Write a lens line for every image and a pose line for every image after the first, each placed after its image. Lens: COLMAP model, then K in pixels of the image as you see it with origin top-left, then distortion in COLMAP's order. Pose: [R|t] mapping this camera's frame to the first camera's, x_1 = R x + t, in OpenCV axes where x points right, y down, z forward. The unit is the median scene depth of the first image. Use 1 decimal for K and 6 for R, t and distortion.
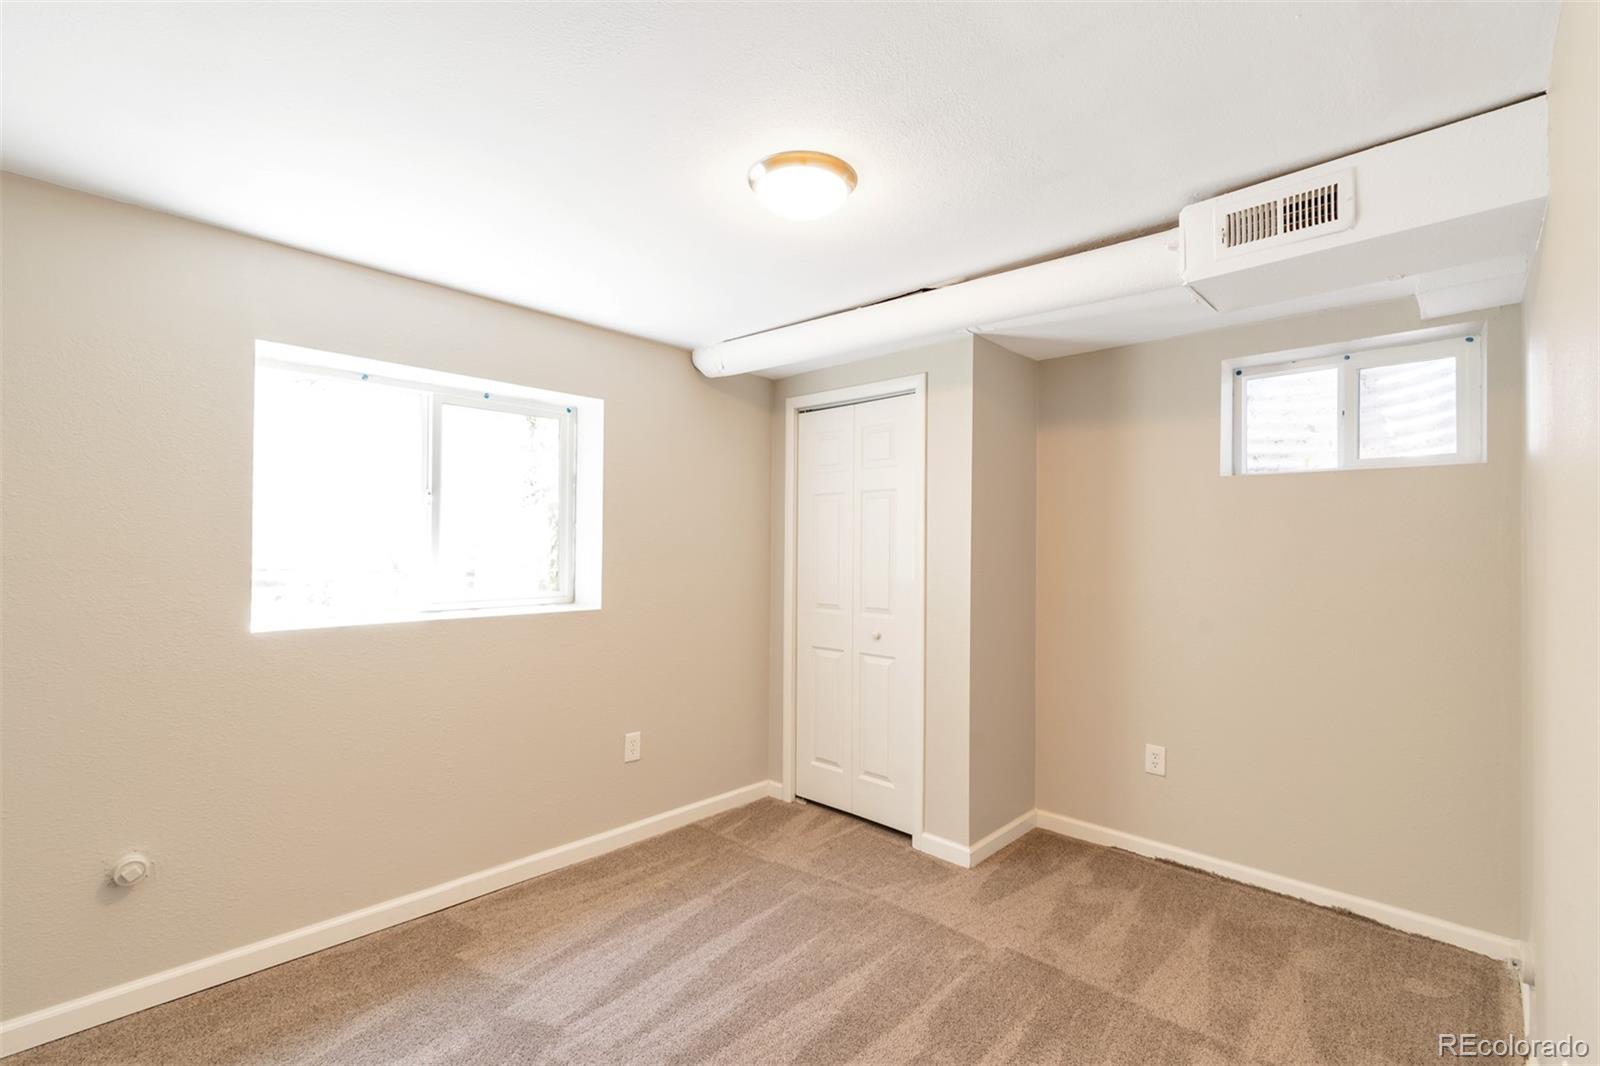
lens RADIAL K [[702.6, 0, 798.4], [0, 702.6, 537.8], [0, 0, 1]] dist [-0.001279, -0.000240]
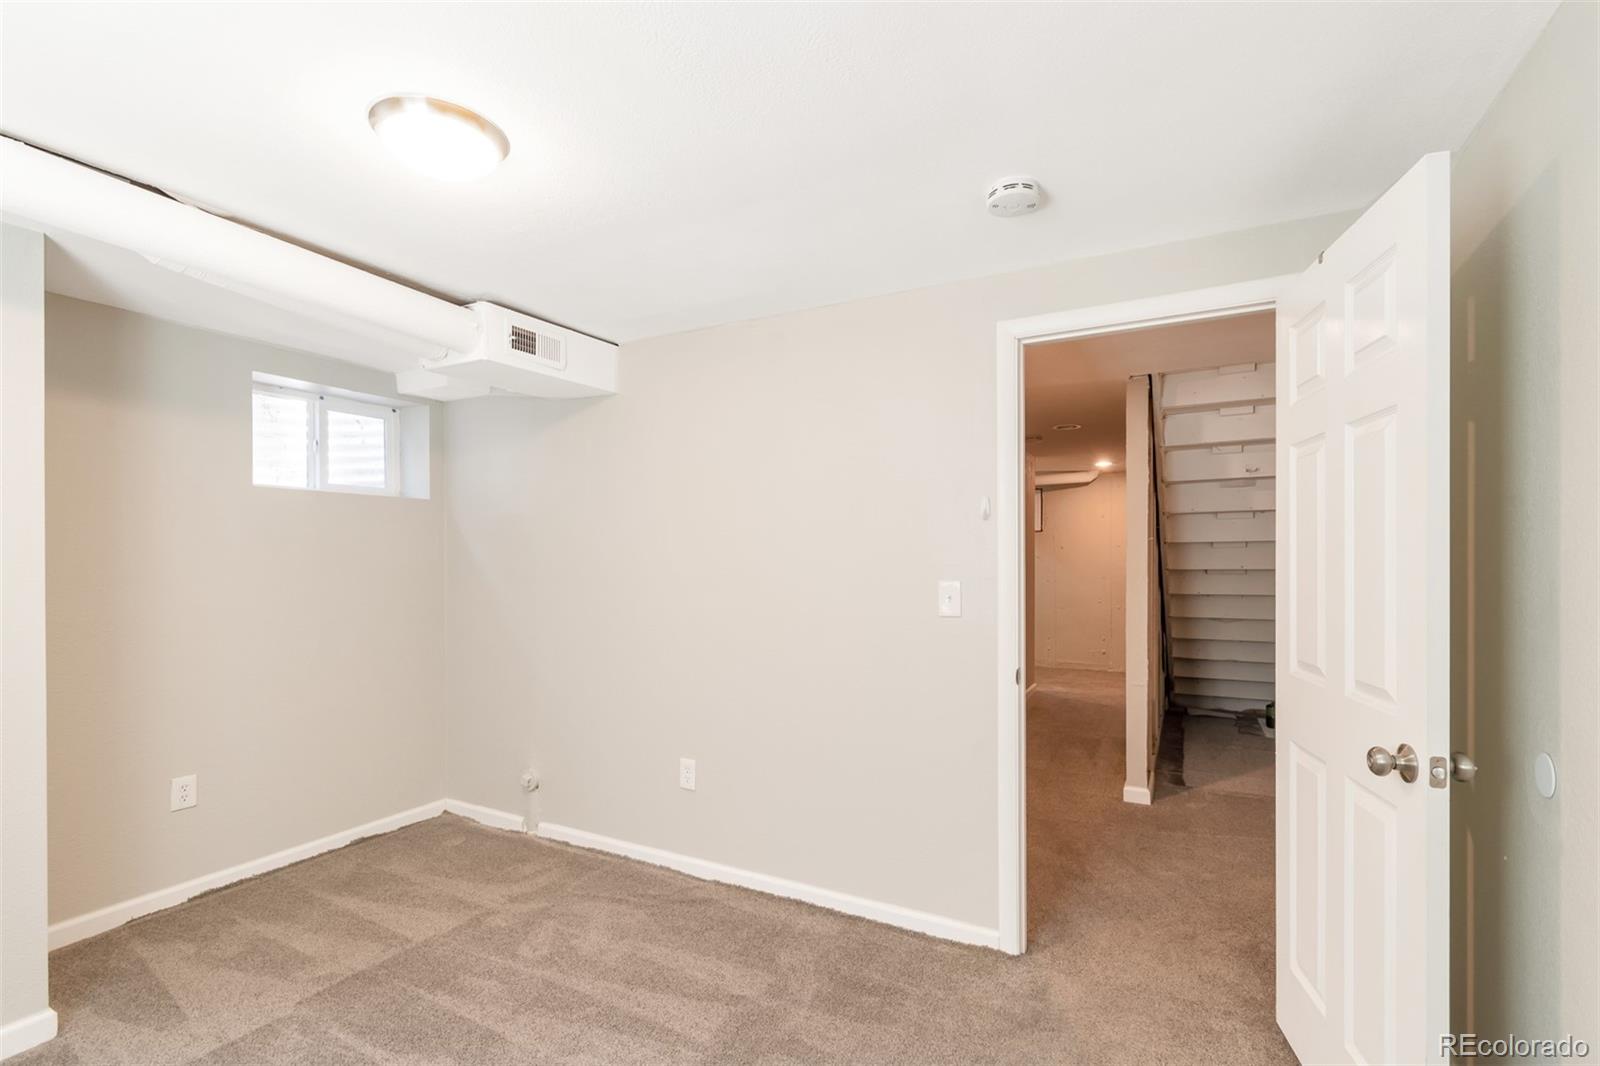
lens RADIAL K [[721.3, 0, 798.7], [0, 721.3, 564.0], [0, 0, 1]] dist [-0.000017, 0.000073]
pose [[-0.257060, -0.018131, 0.966225, -0.654642], [-0.014478, 0.999784, 0.014909, -0.001791], [-0.966287, -0.010157, -0.257267, 0.542206]]
